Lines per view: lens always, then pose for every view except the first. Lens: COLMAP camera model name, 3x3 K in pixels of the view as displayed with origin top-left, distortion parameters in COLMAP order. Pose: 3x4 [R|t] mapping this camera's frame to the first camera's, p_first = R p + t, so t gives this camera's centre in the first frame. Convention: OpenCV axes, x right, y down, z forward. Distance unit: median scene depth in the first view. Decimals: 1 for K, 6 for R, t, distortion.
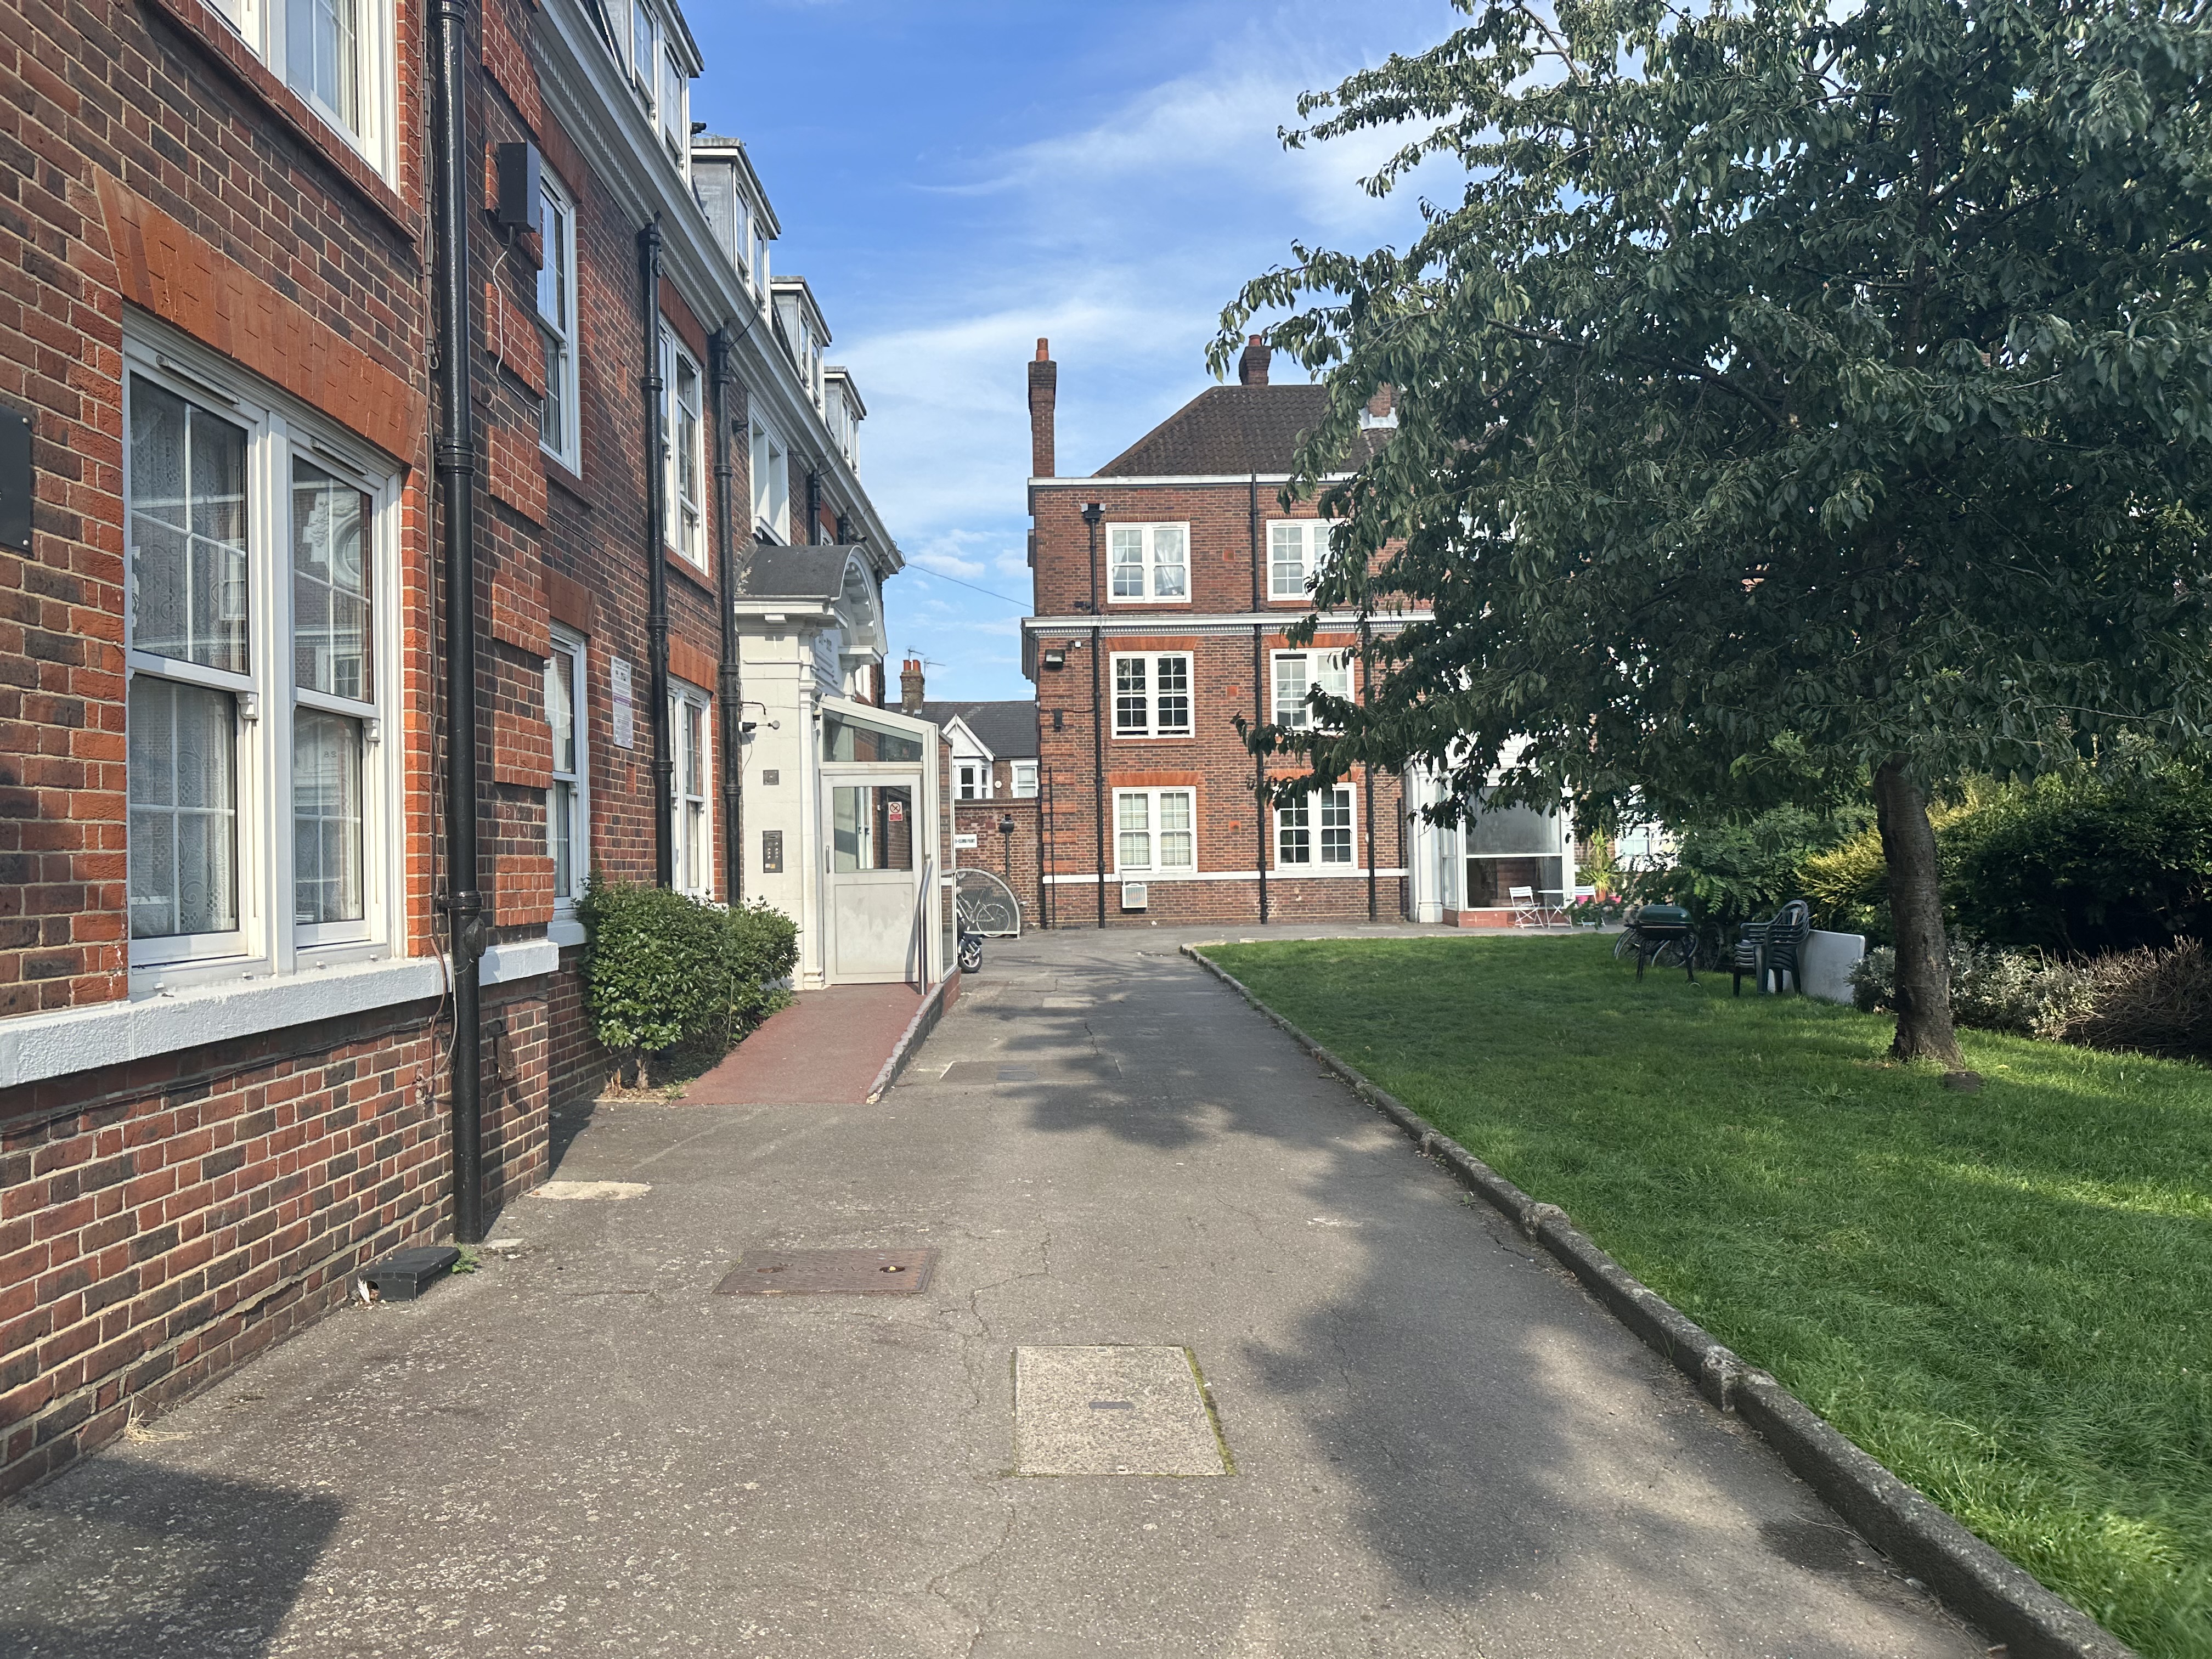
lens RADIAL K [[1563.7, 0, 1092.9], [0, 1563.7, 868.0], [0, 0, 1]] dist [0.059428, -0.074909]
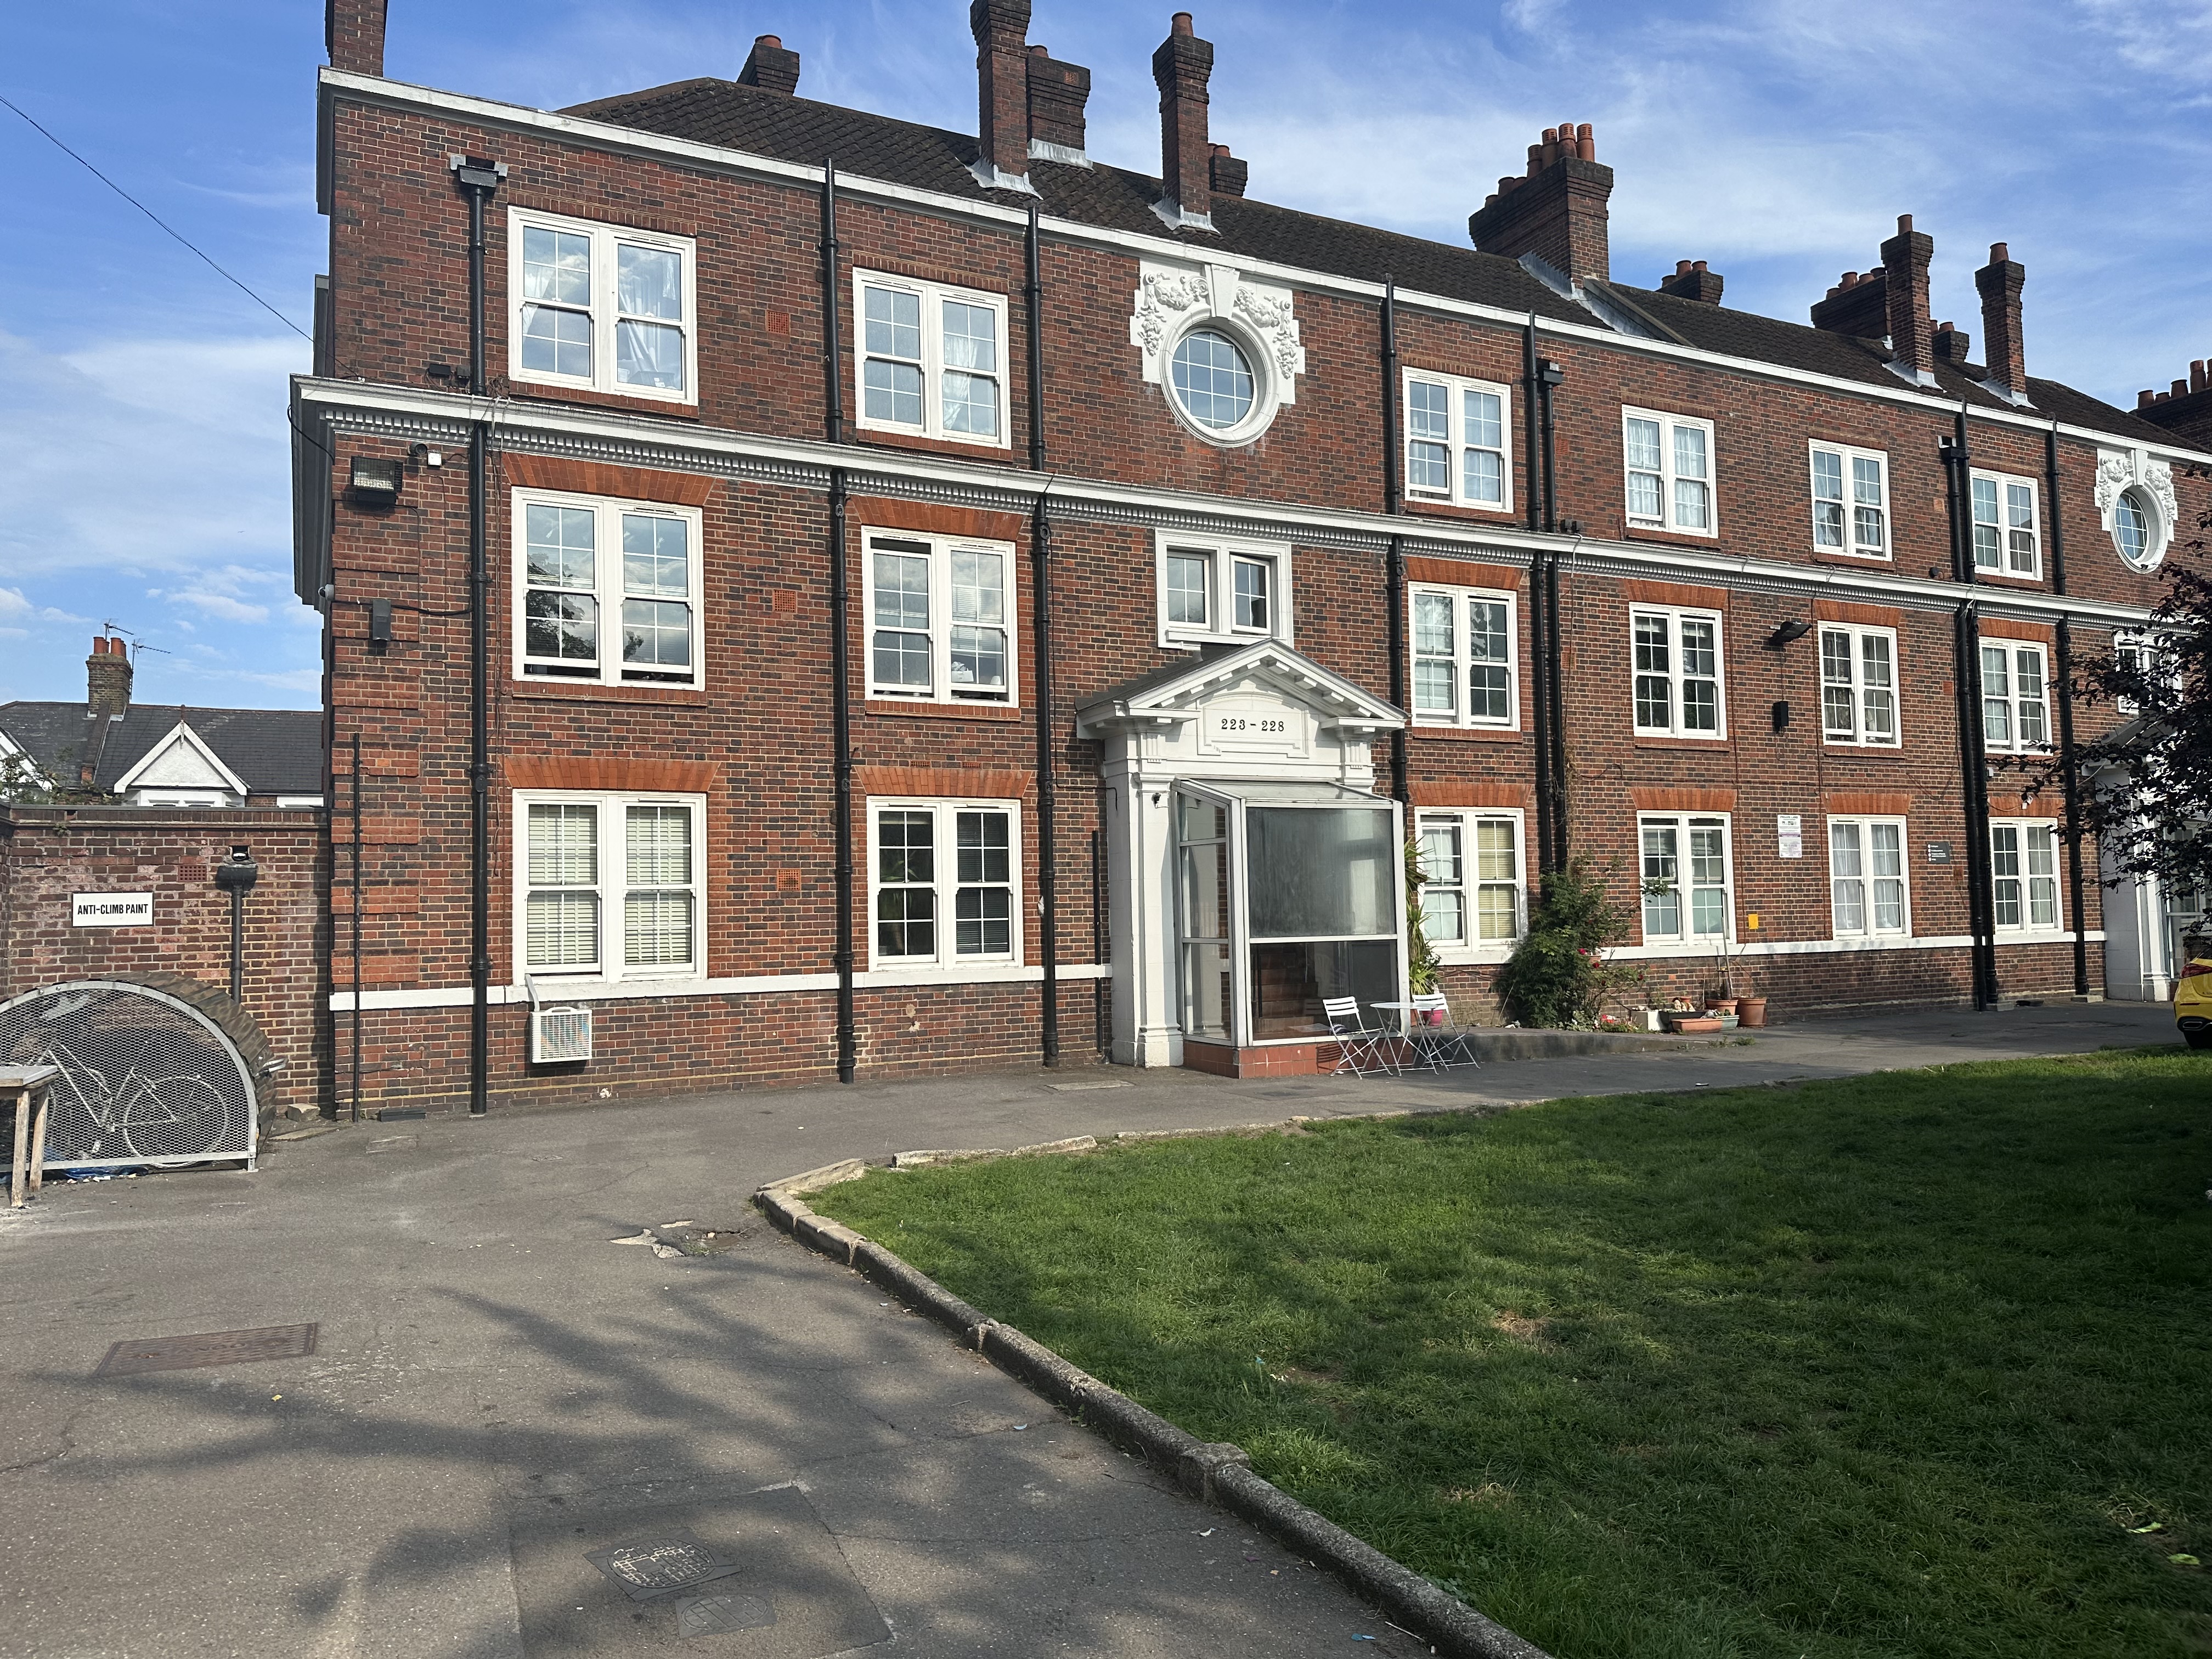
lens RADIAL K [[1563.7, 0, 1124.0], [0, 1563.7, 833.0], [0, 0, 1]] dist [0.059428, -0.074909]
pose [[0.909665, 0.023187, 0.414696, -0.014908], [0.008879, 0.997127, -0.075229, -0.004001], [-0.415249, 0.072115, 0.906845, 0.524438]]
